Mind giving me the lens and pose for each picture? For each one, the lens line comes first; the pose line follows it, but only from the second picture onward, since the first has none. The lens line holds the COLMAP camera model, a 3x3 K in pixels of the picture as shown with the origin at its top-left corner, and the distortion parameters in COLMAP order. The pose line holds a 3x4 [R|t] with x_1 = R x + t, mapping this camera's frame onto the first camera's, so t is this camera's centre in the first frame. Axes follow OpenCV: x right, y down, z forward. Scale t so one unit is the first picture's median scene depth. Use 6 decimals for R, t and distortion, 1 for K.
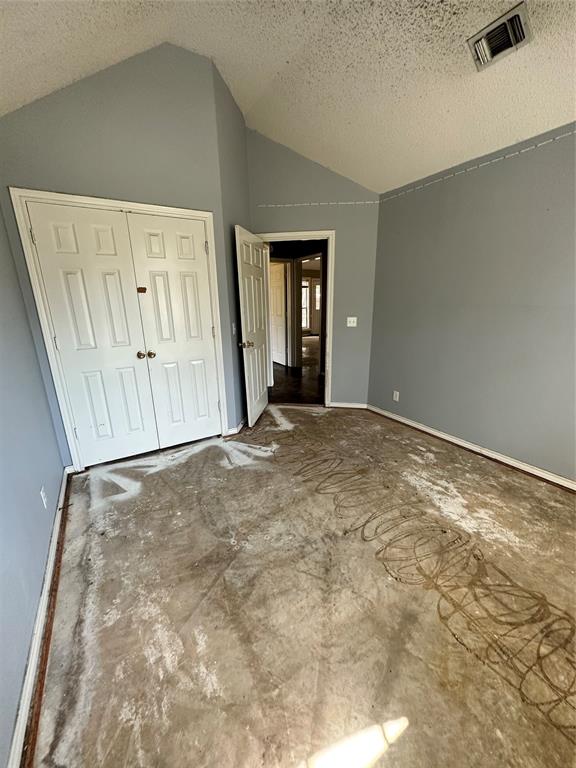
lens RADIAL K [[307.0, 0, 289.4], [0, 307.0, 384.9], [0, 0, 1]] dist [-0.000643, -0.000104]
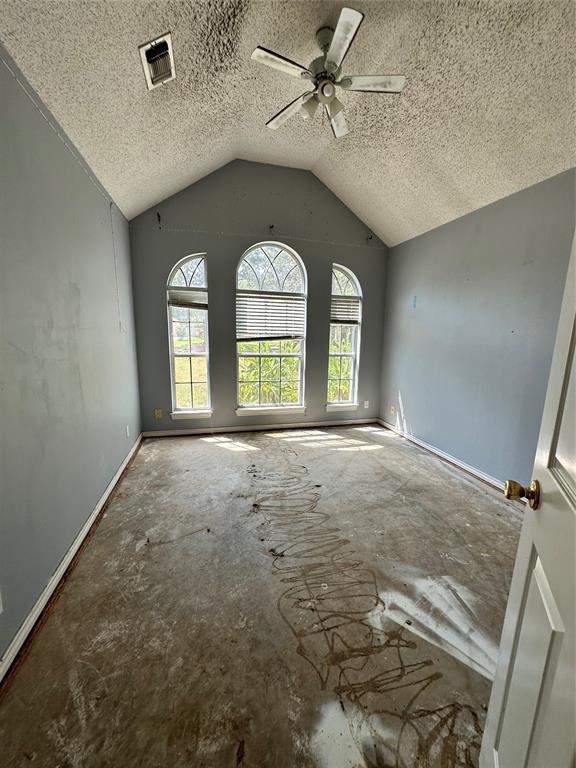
lens RADIAL K [[307.0, 0, 286.7], [0, 307.0, 385.5], [0, 0, 1]] dist [-0.000643, -0.000104]
pose [[-0.957867, -0.054496, 0.281993, -0.034065], [0.072317, 0.904438, 0.420431, -0.413427], [-0.277957, 0.423110, -0.862391, 1.585809]]
